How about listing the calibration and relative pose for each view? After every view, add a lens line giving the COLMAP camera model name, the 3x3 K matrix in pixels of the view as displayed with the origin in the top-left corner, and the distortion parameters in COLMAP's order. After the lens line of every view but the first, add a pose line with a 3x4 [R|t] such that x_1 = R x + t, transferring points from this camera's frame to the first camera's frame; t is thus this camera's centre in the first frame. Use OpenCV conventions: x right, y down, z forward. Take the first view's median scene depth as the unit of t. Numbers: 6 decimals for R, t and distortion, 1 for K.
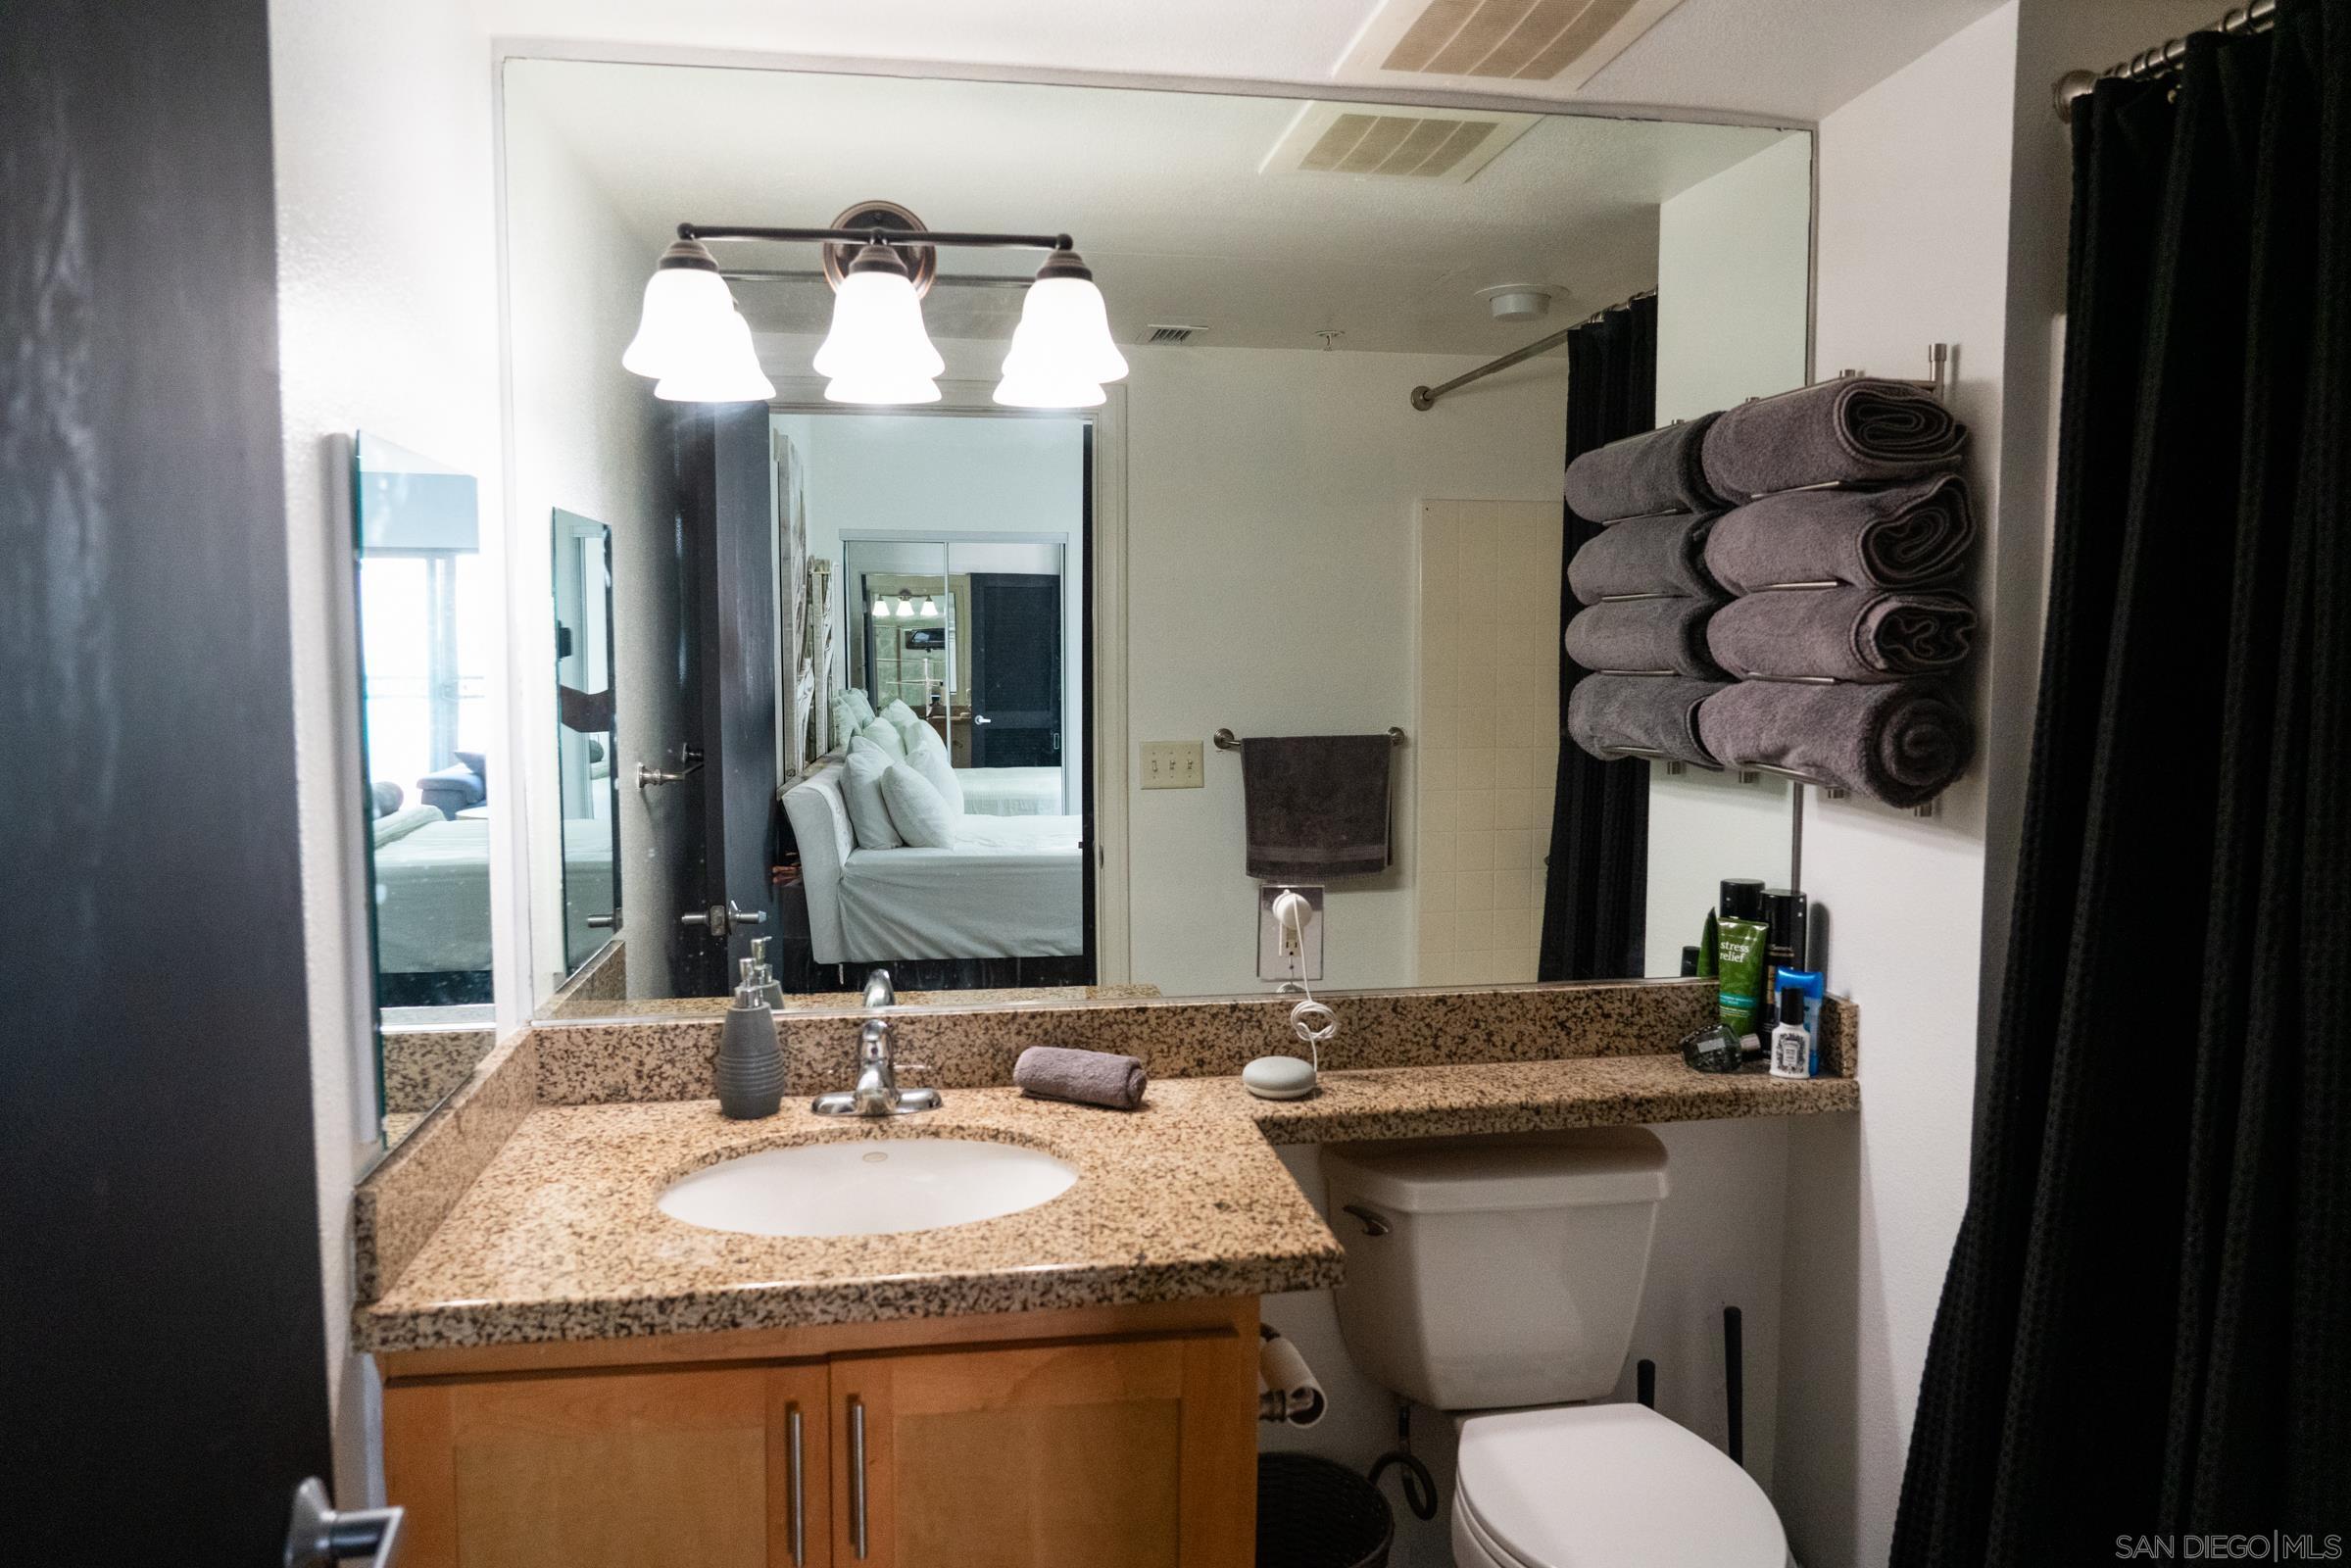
lens RADIAL K [[1647.7, 0, 1175.5], [0, 1647.7, 784.0], [0, 0, 1]] dist [-0.012879, 0.004796]
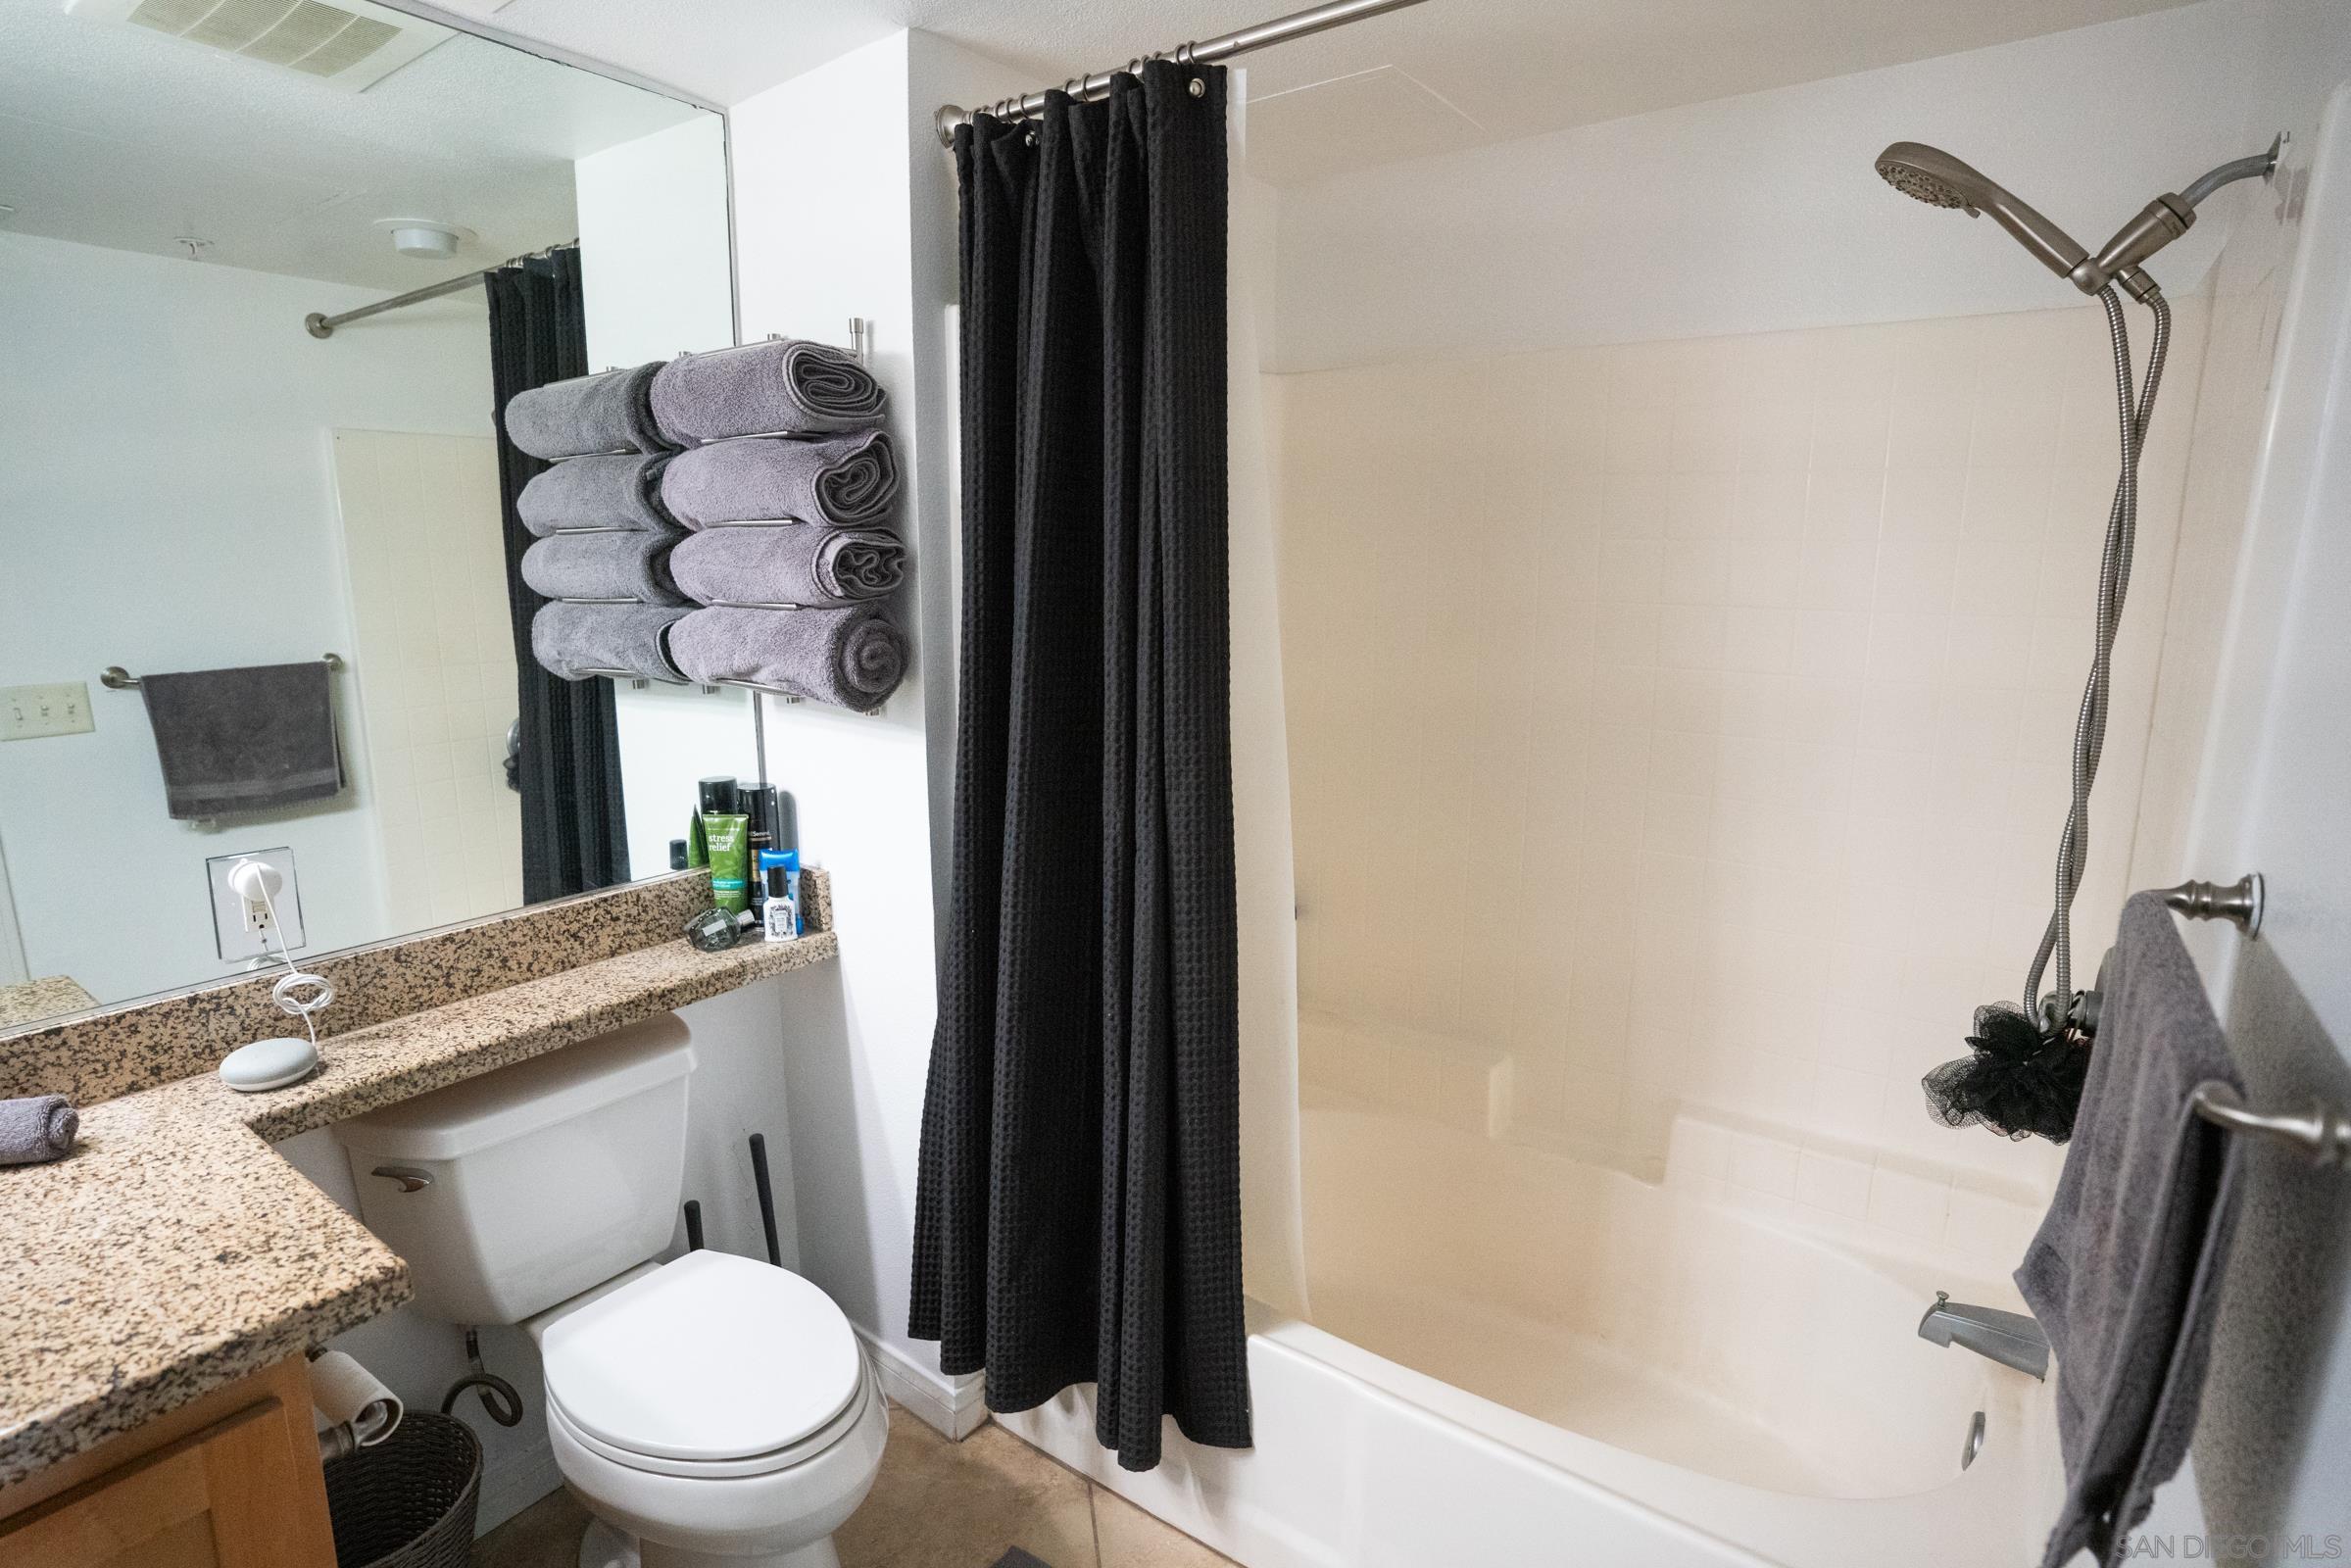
lens RADIAL K [[1215.4, 0, 1202.5], [0, 1215.4, 782.1], [0, 0, 1]] dist [-0.078127, 0.035364]
pose [[0.707889, -0.131794, 0.693919, -0.000773], [0.060554, 0.990145, 0.126282, -0.028169], [-0.703723, -0.047374, 0.708893, 0.180388]]
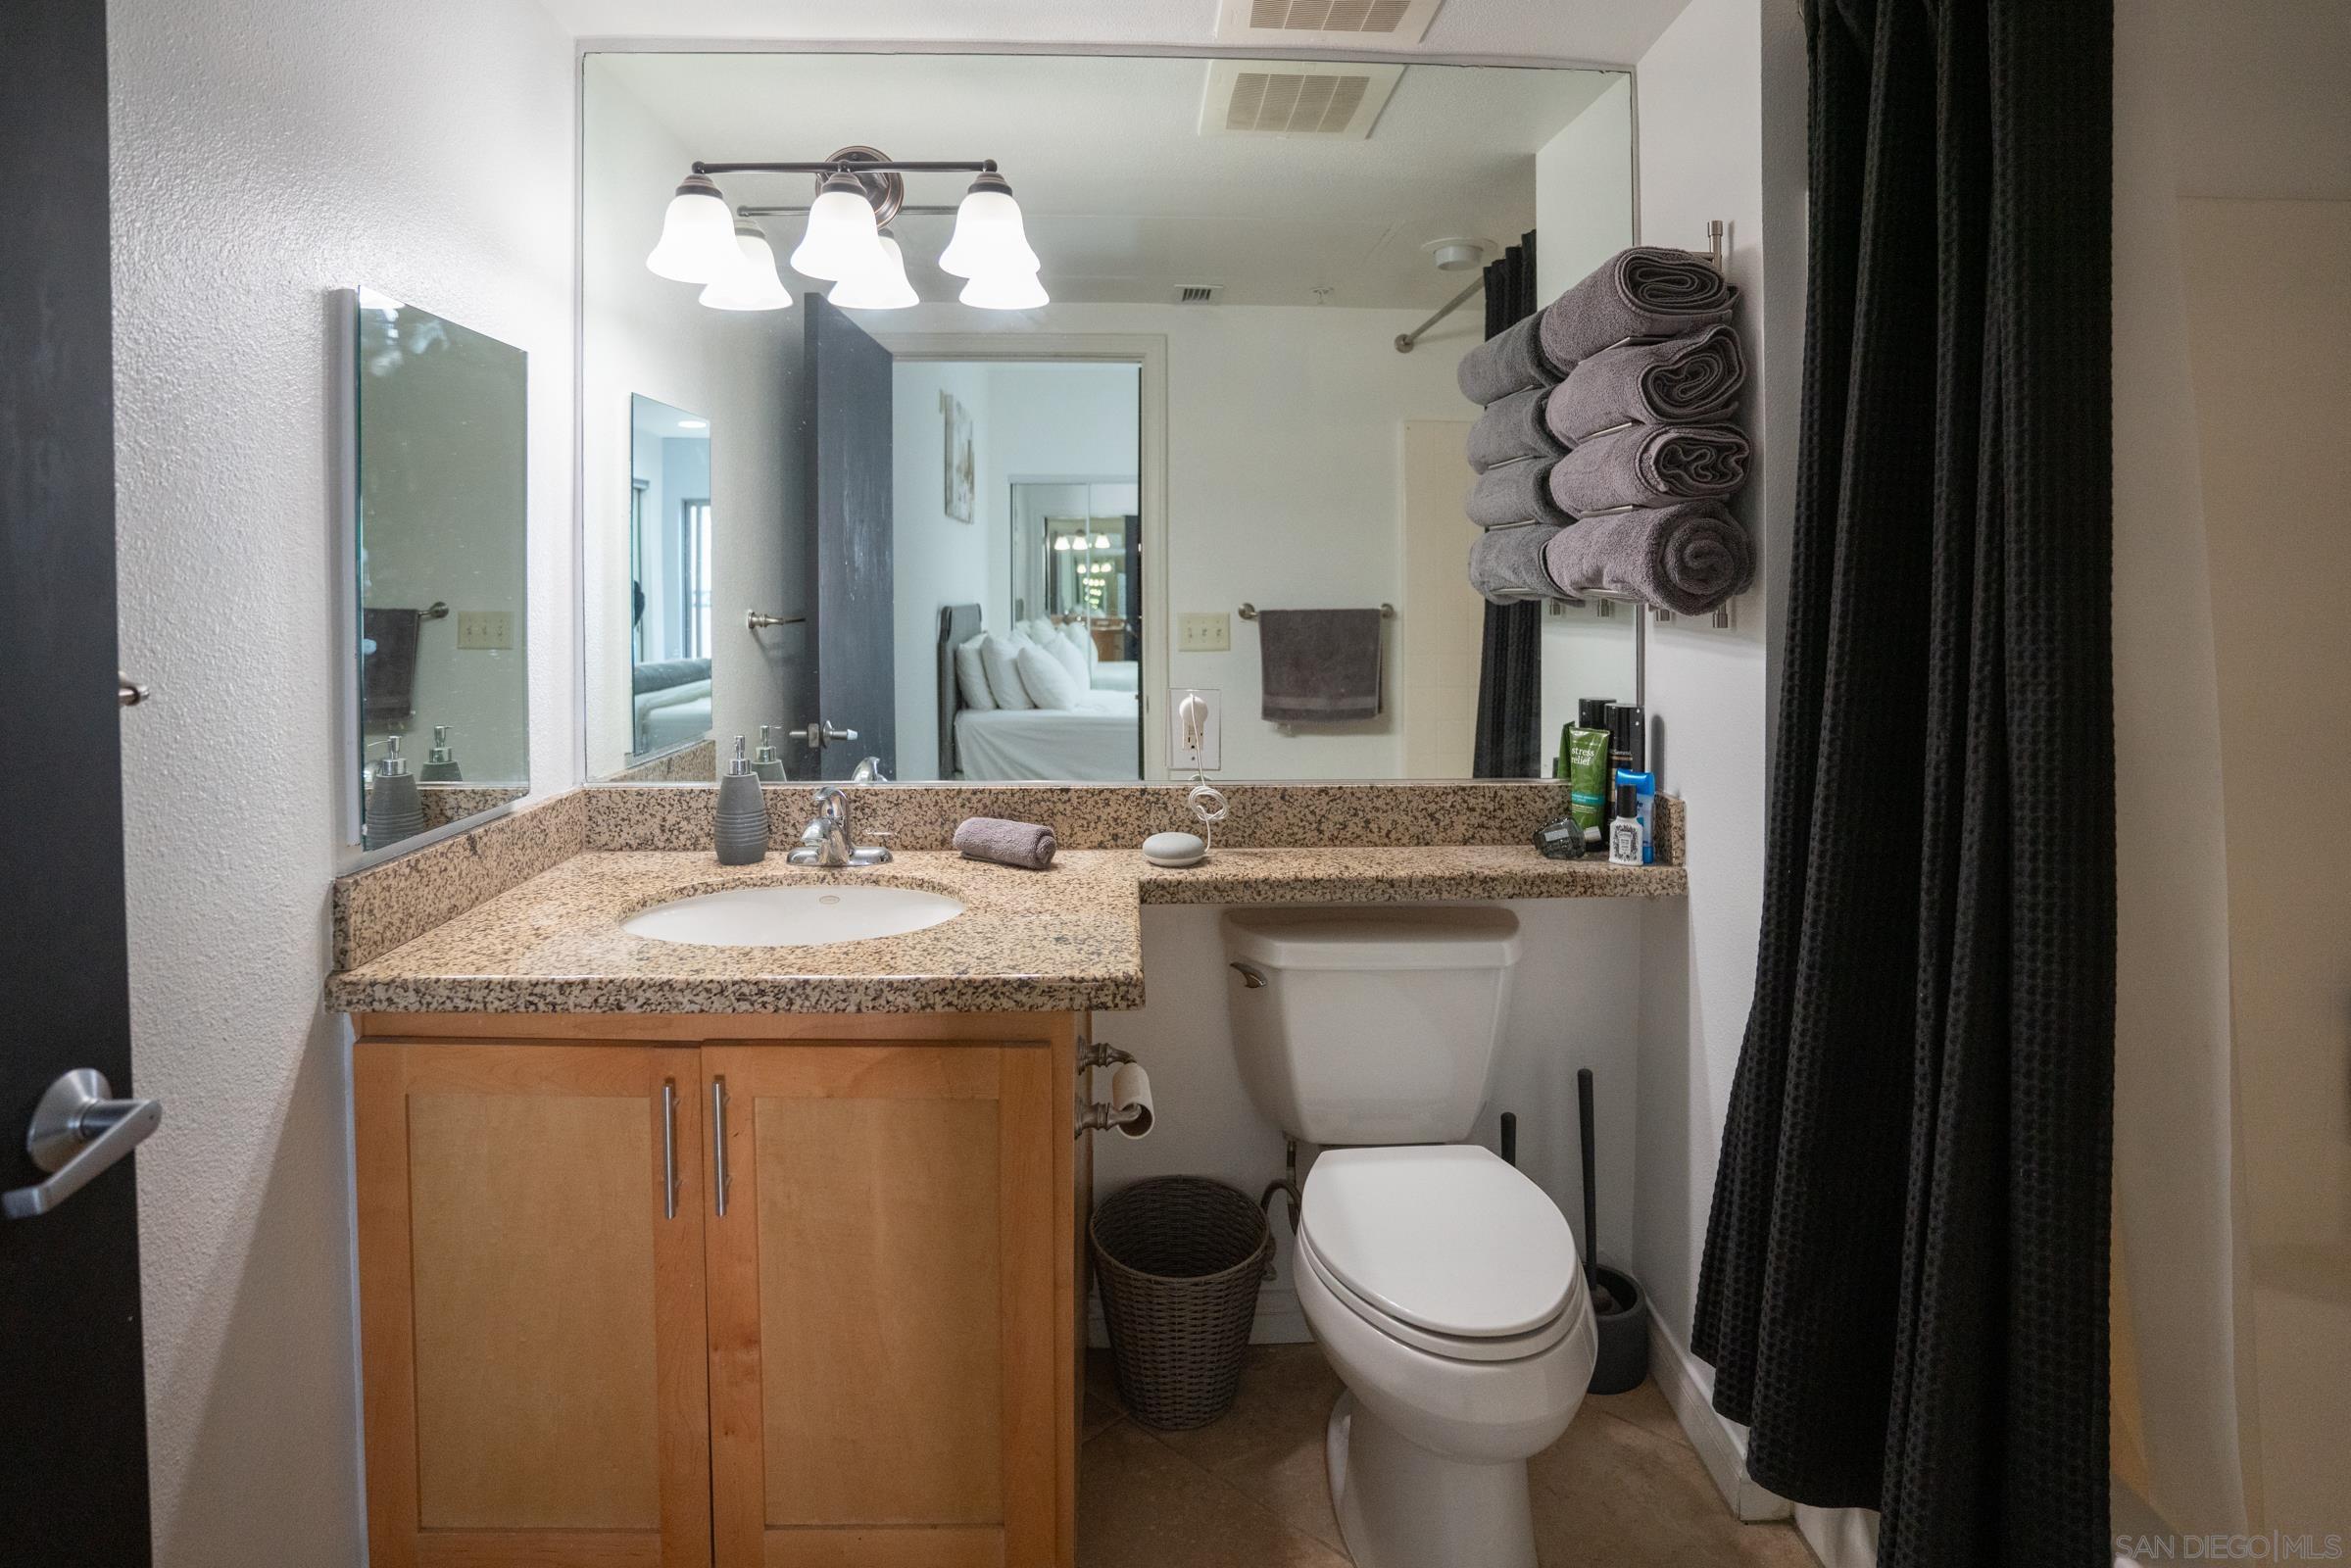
lens RADIAL K [[1243.1, 0, 1169.7], [0, 1243.1, 590.1], [0, 0, 1]] dist [-0.063091, 0.032083]
pose [[0.991680, 0.002311, -0.128709, 0.175568], [-0.012796, 0.996656, -0.080699, 0.063875], [0.128092, 0.081674, 0.988393, 0.098665]]
